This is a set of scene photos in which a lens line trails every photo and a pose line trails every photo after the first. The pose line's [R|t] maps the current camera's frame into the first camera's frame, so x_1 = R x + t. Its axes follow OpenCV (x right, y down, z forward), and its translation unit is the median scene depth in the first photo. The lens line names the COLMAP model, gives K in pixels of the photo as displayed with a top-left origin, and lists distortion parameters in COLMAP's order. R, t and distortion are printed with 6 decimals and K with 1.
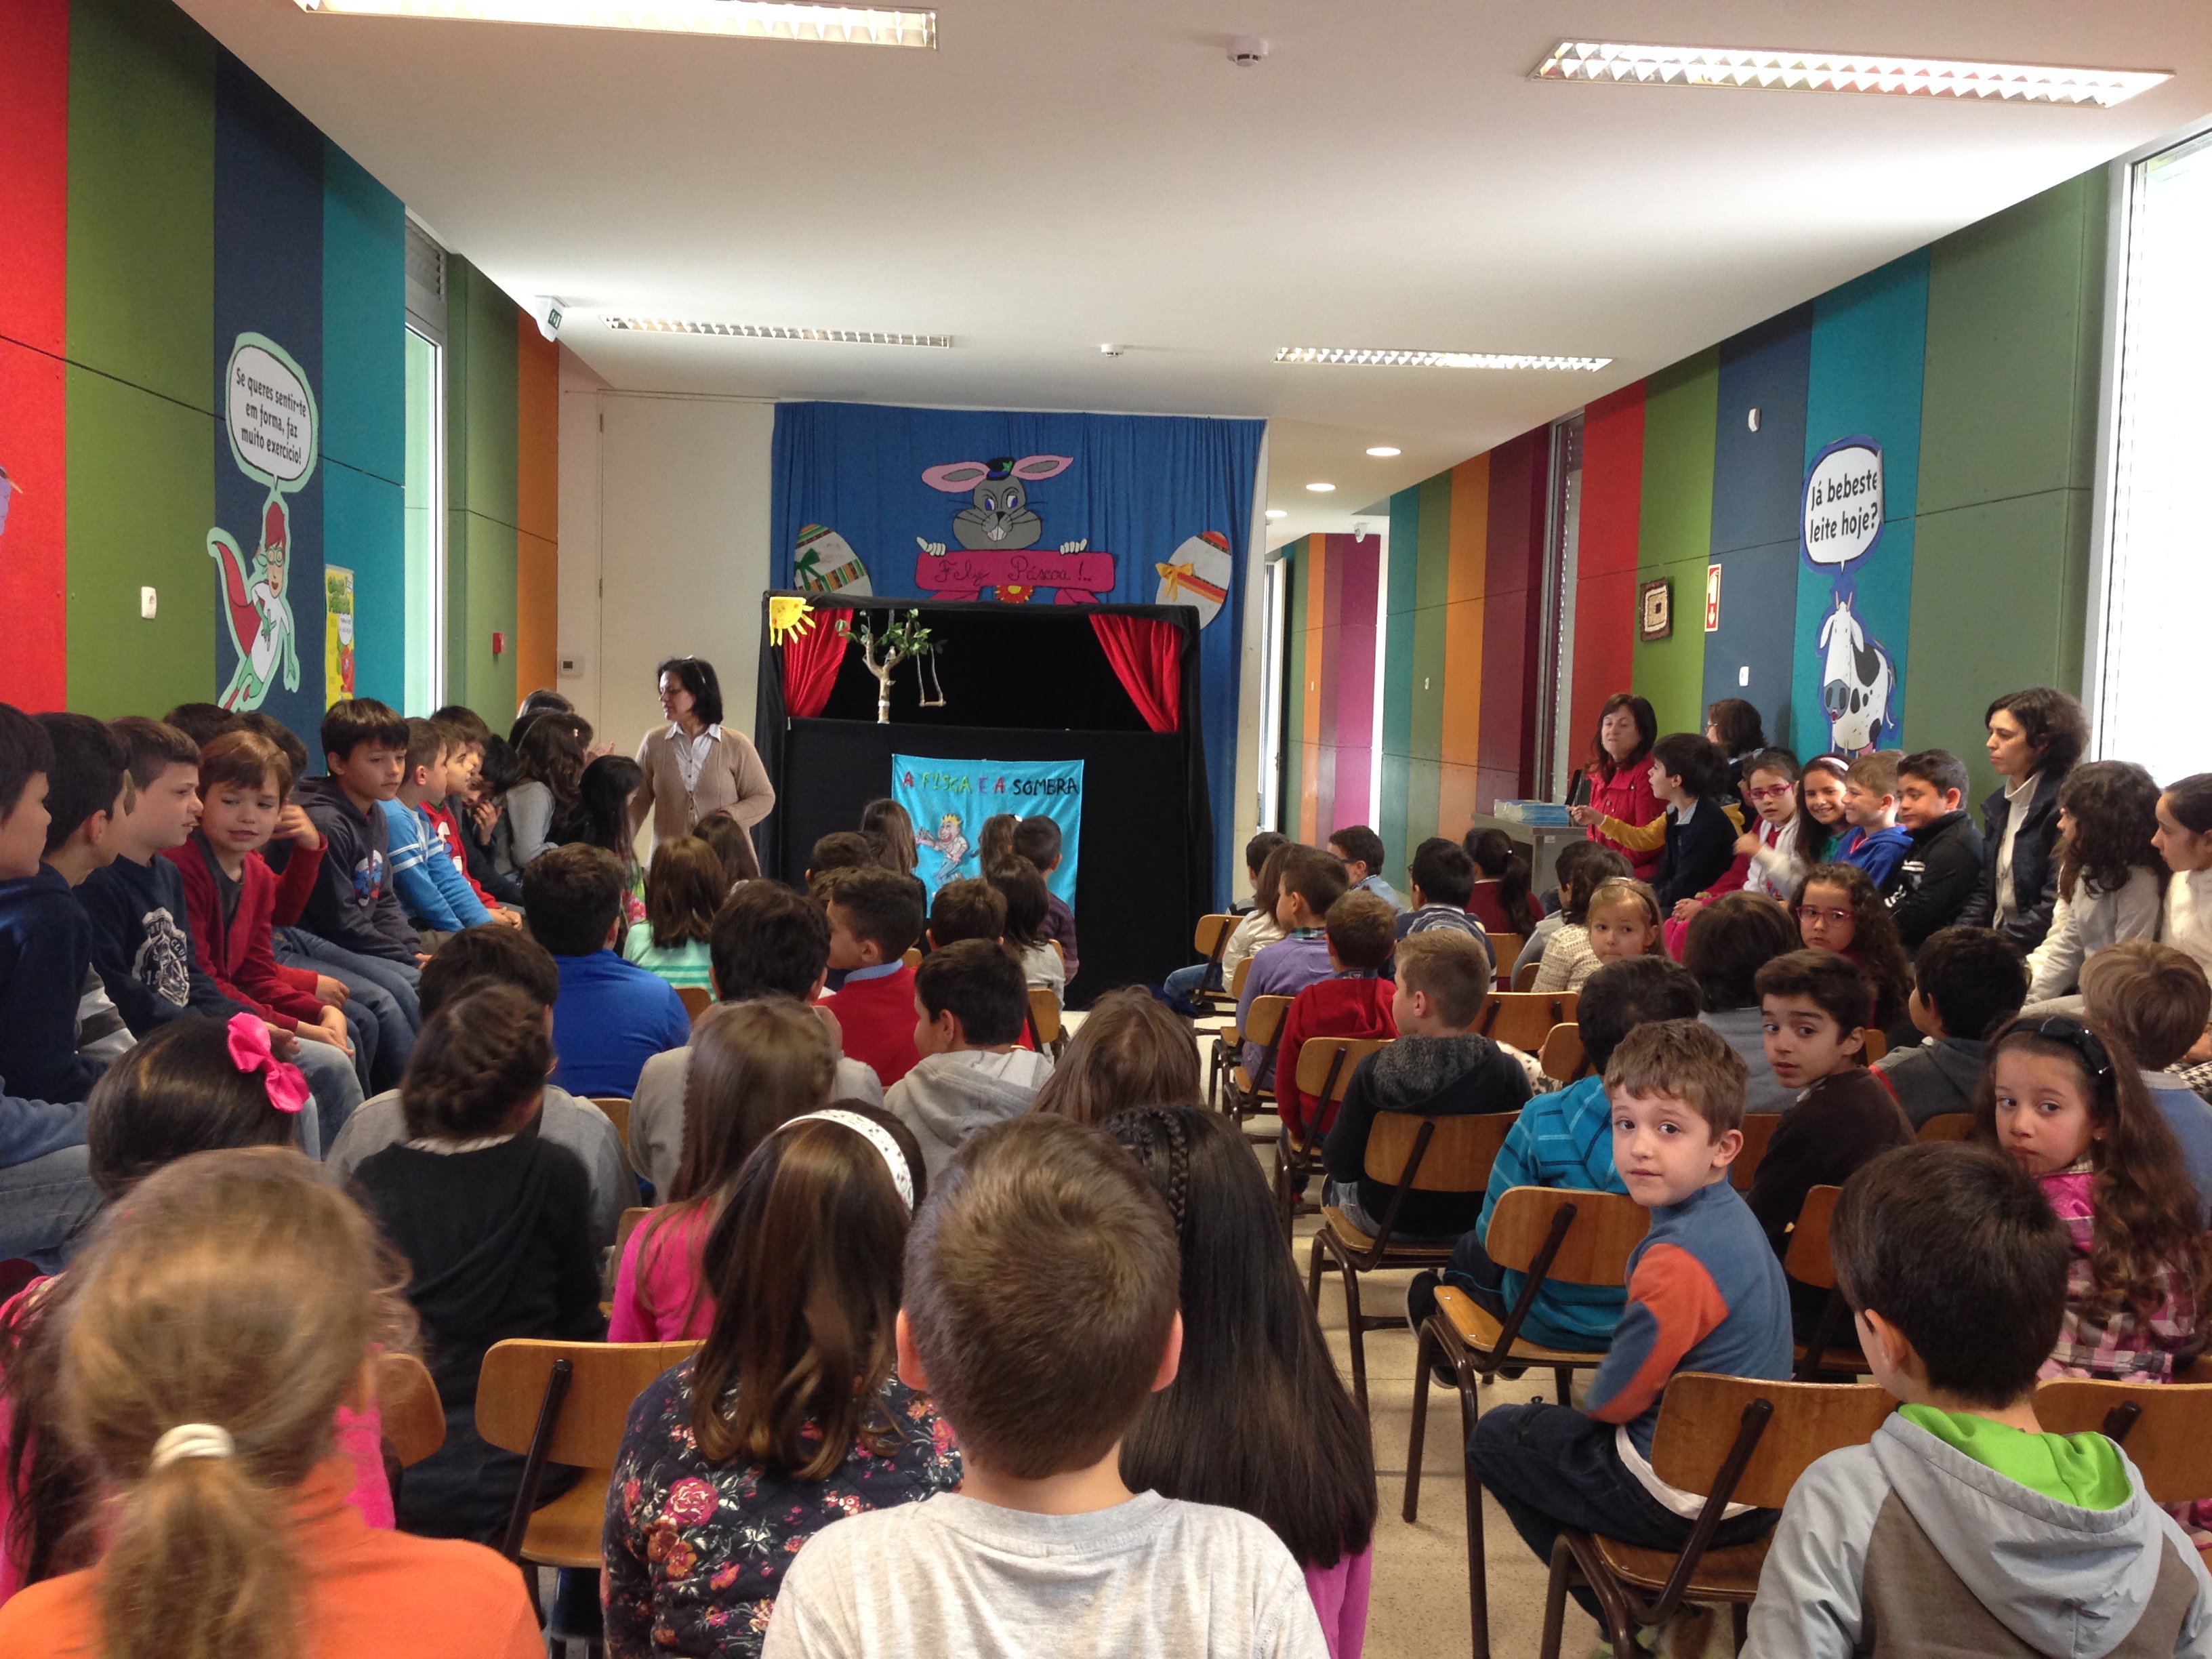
lens RADIAL K [[2010.5, 0, 1106.0], [0, 2010.5, 829.5], [0, 0, 1]] dist [-0.008016, -0.016287]
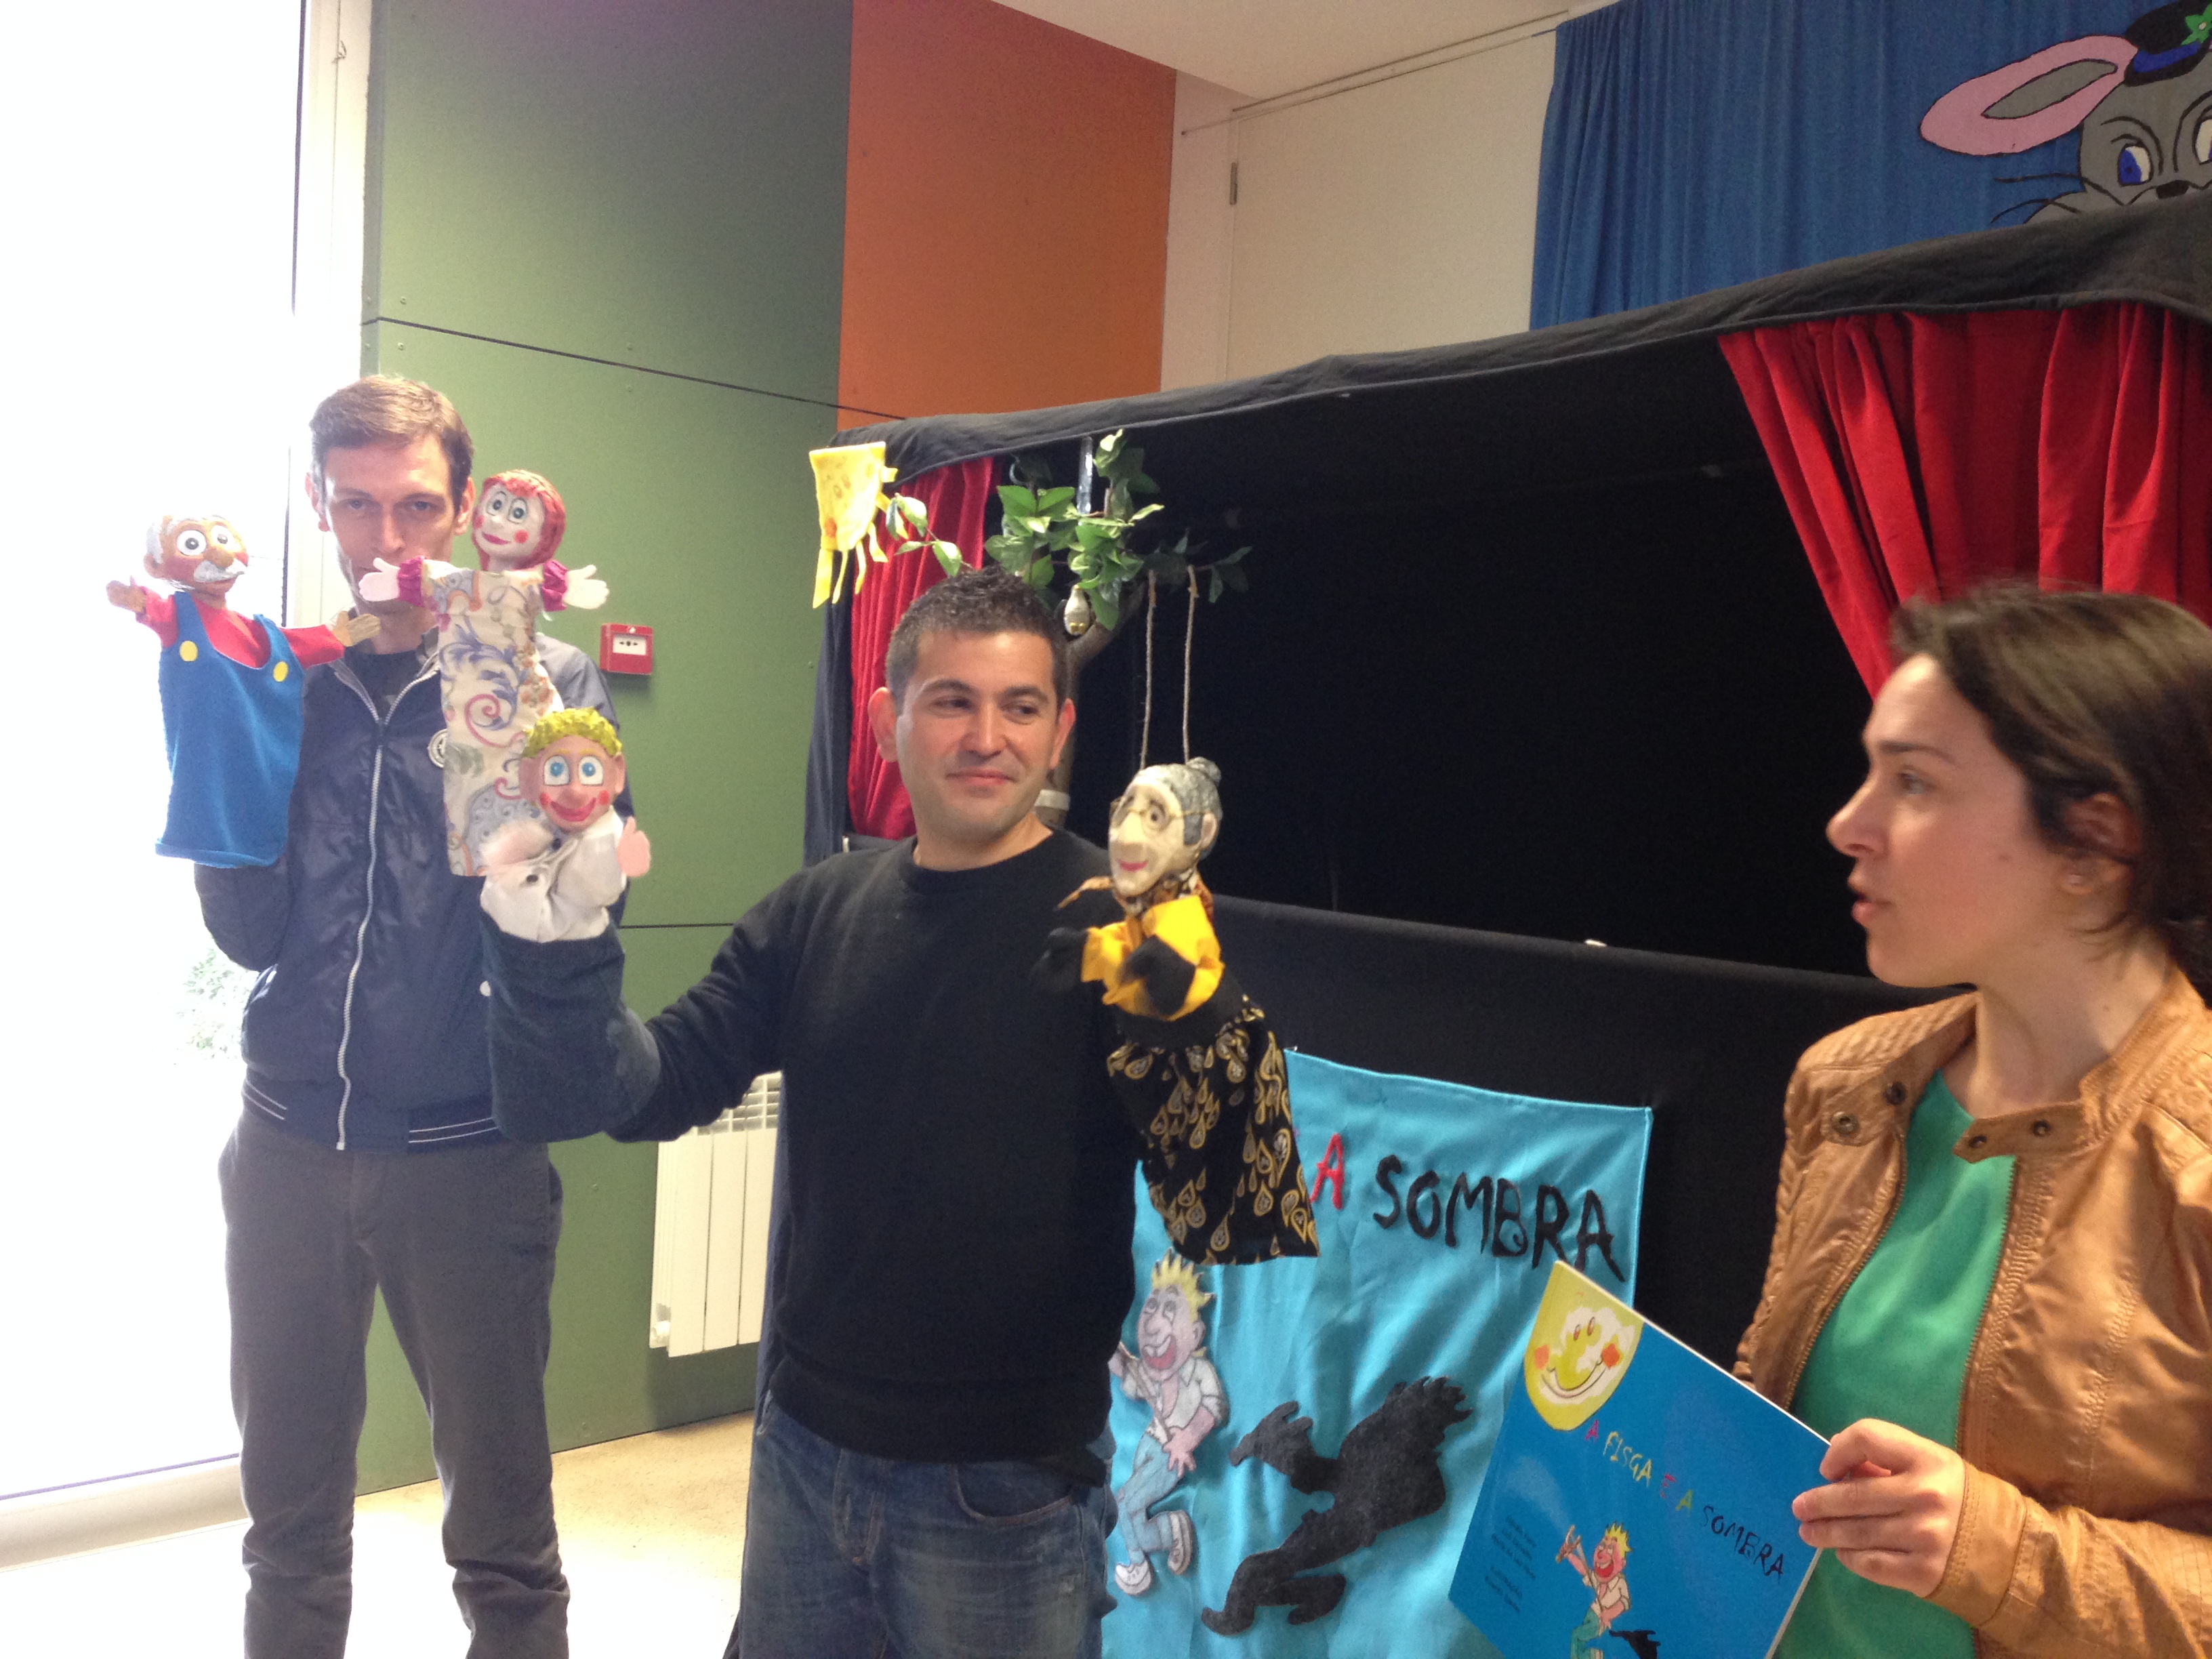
lens RADIAL K [[2010.5, 0, 1106.0], [0, 2010.5, 829.5], [0, 0, 1]] dist [-0.008016, -0.016287]
pose [[0.593723, 0.025777, -0.804256, 0.110149], [-0.079894, 0.996436, -0.027043, -0.051717], [0.800693, 0.080311, 0.593667, 0.844591]]
